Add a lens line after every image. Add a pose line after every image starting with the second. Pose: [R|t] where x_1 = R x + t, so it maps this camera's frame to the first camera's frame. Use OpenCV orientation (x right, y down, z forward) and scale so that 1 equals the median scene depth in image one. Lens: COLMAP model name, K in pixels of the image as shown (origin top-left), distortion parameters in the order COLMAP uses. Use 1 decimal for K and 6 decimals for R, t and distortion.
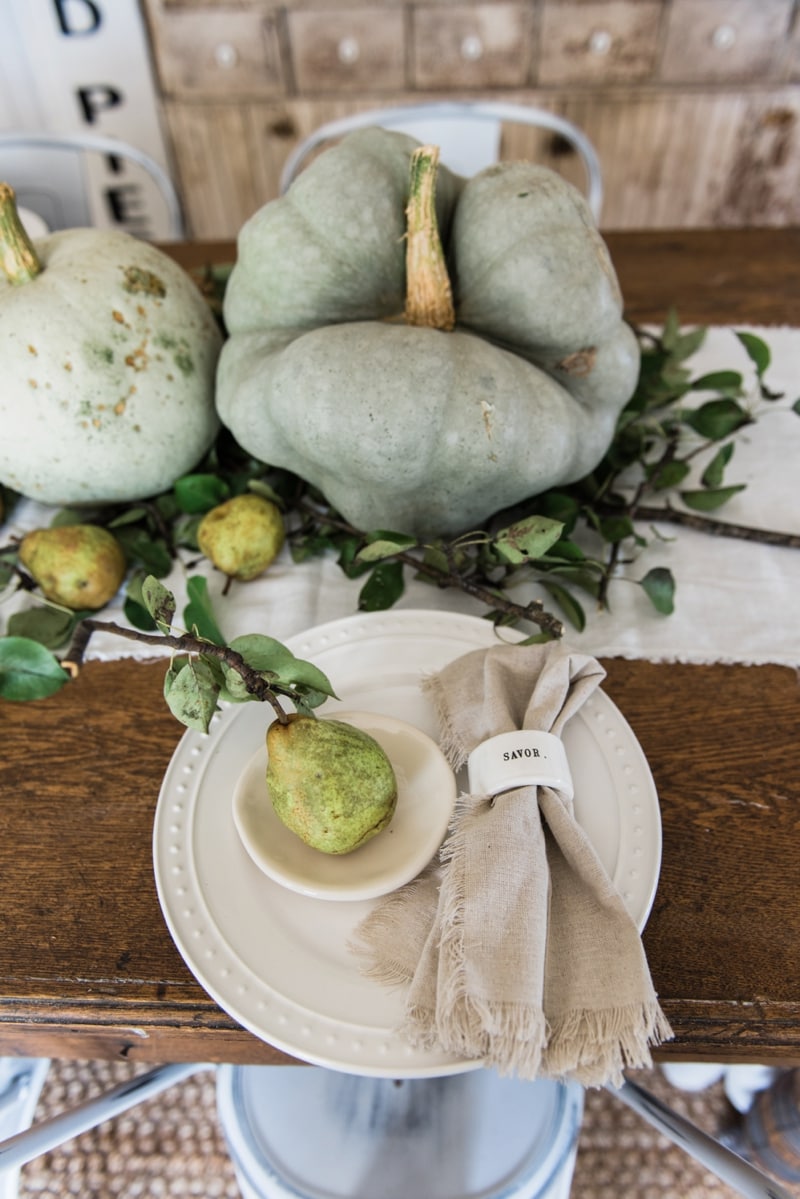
lens RADIAL K [[784.8, 0, 404.7], [0, 784.8, 596.8], [0, 0, 1]] dist [-0.002741, -0.000301]
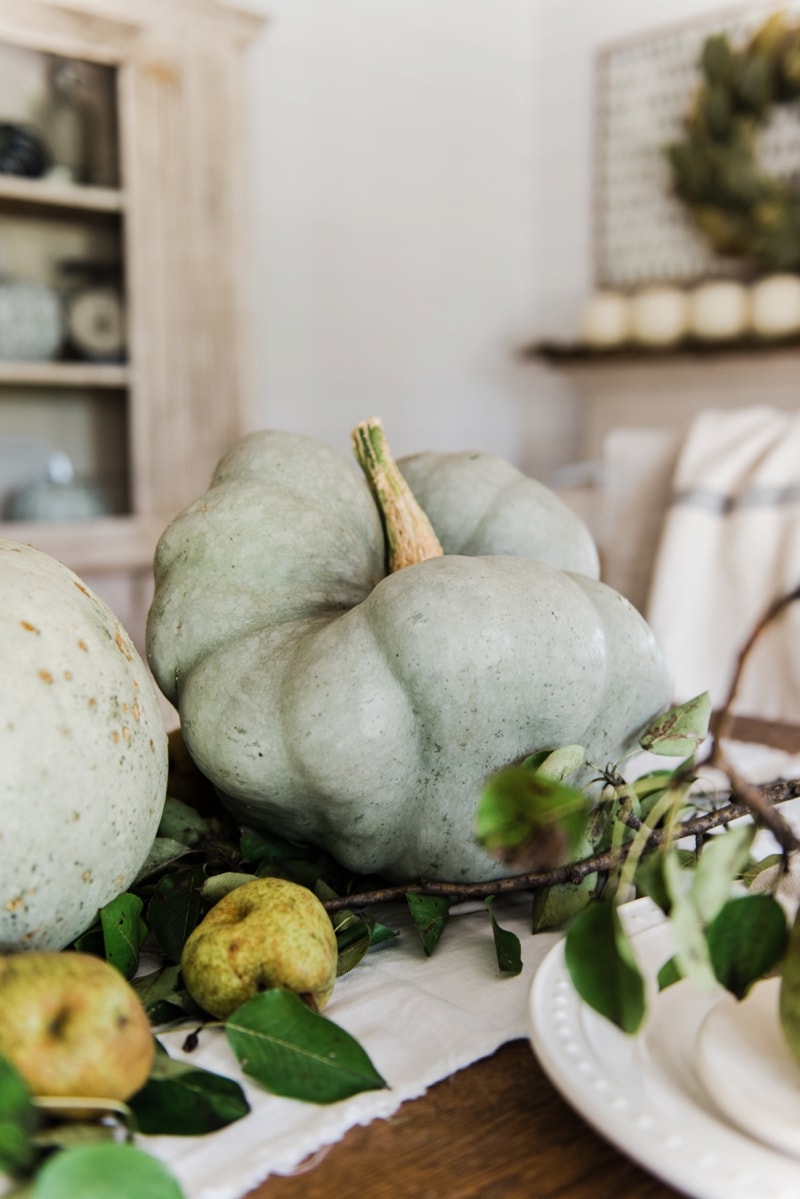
lens RADIAL K [[1227.5, 0, 398.1], [0, 1227.5, 592.2], [0, 0, 1]] dist [-0.007045, 0.000000]
pose [[0.713530, -0.050464, 0.698805, -0.855364], [0.514007, 0.715477, -0.473170, 0.252227], [-0.476101, 0.696811, 0.536453, 0.275926]]
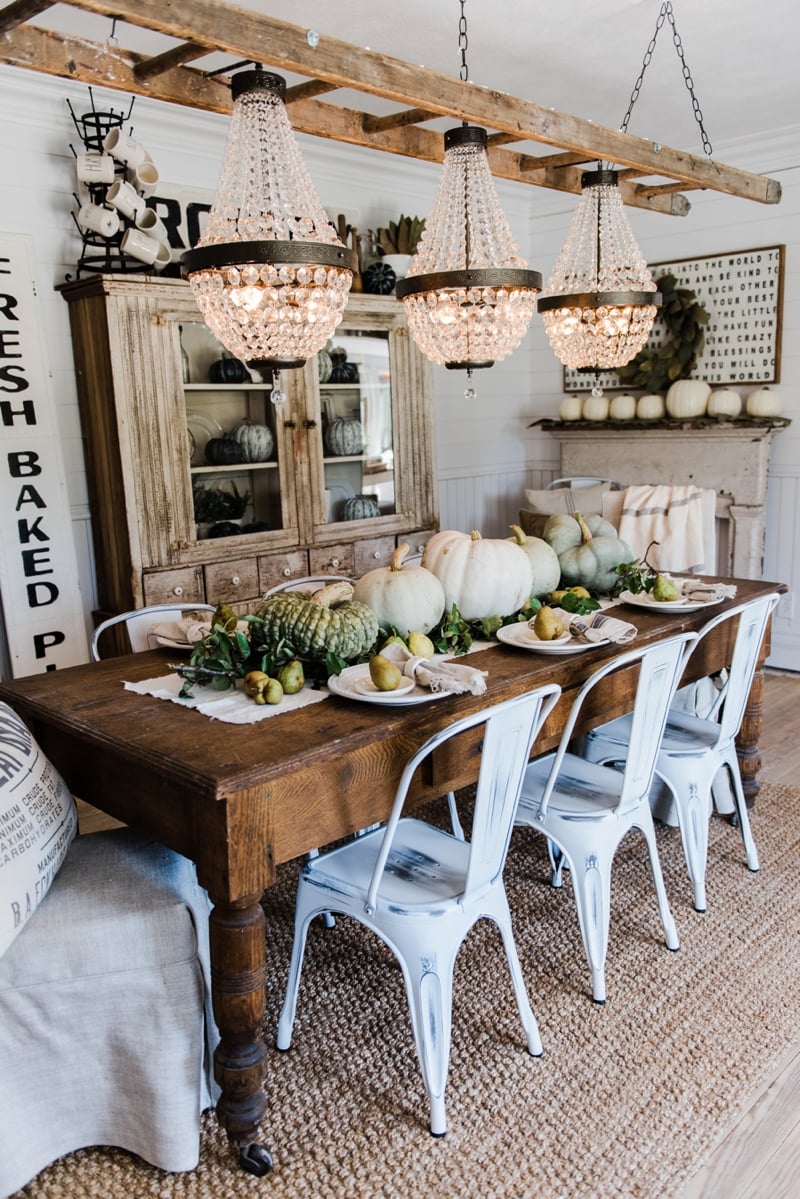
lens RADIAL K [[940.7, 0, 389.7], [0, 940.7, 601.8], [0, 0, 1]] dist [0.019639, -0.018333]
pose [[0.688620, -0.130715, 0.713243, -4.568950], [0.555367, 0.727507, -0.402866, 1.436574], [-0.466229, 0.673533, 0.573571, -1.363315]]
